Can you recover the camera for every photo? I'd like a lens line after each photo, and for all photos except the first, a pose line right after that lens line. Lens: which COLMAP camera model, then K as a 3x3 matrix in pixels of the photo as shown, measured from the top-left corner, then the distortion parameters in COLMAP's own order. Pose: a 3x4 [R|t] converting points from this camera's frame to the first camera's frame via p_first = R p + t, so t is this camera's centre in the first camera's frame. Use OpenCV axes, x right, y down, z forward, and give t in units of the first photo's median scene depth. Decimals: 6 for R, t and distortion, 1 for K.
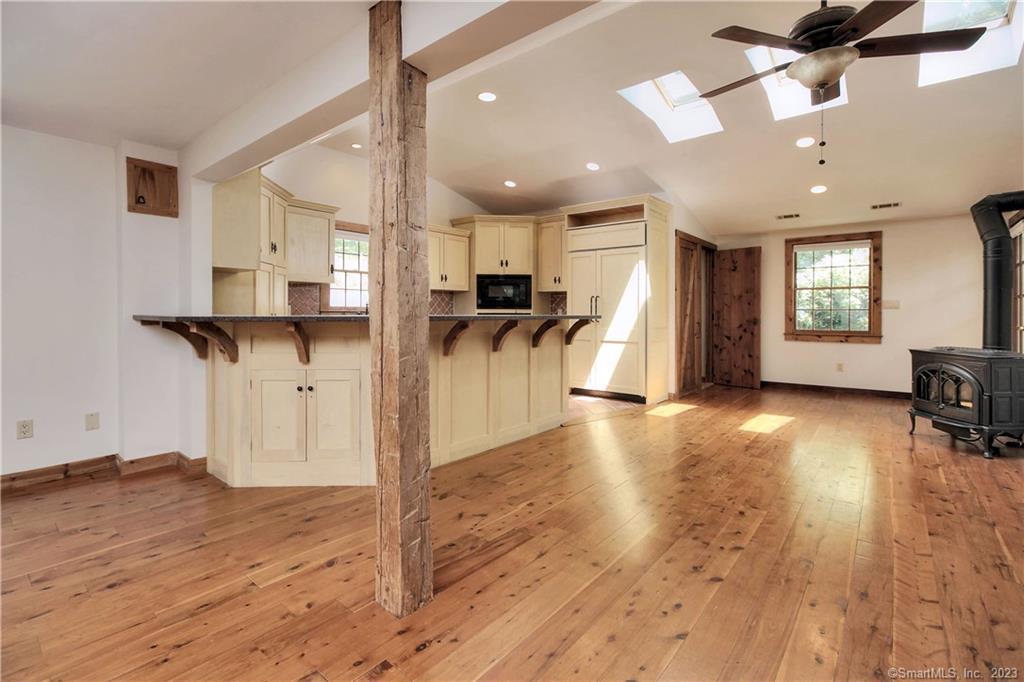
lens RADIAL K [[477.2, 0, 489.0], [0, 477.2, 309.8], [0, 0, 1]] dist [-0.003438, 0.000033]
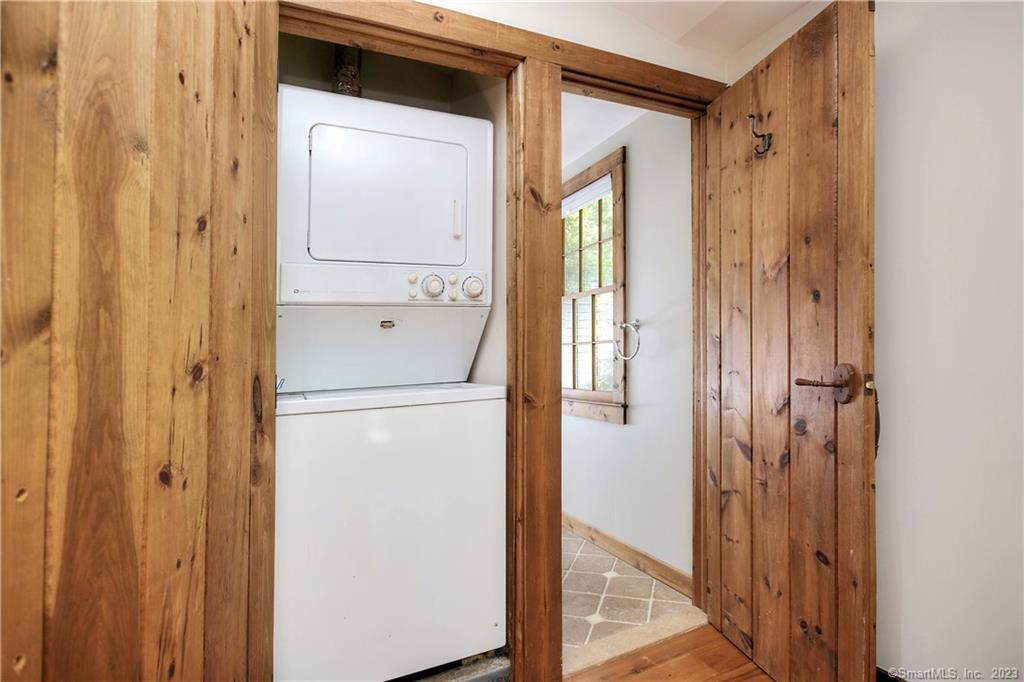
lens RADIAL K [[506.5, 0, 512.0], [0, 506.5, 341.0], [0, 0, 1]] dist [0.000595, 0.000094]
pose [[0.916499, -0.009627, -0.399922, 0.560001], [0.002235, 0.999818, -0.018945, 0.010882], [0.400032, 0.016470, 0.916353, 0.820319]]
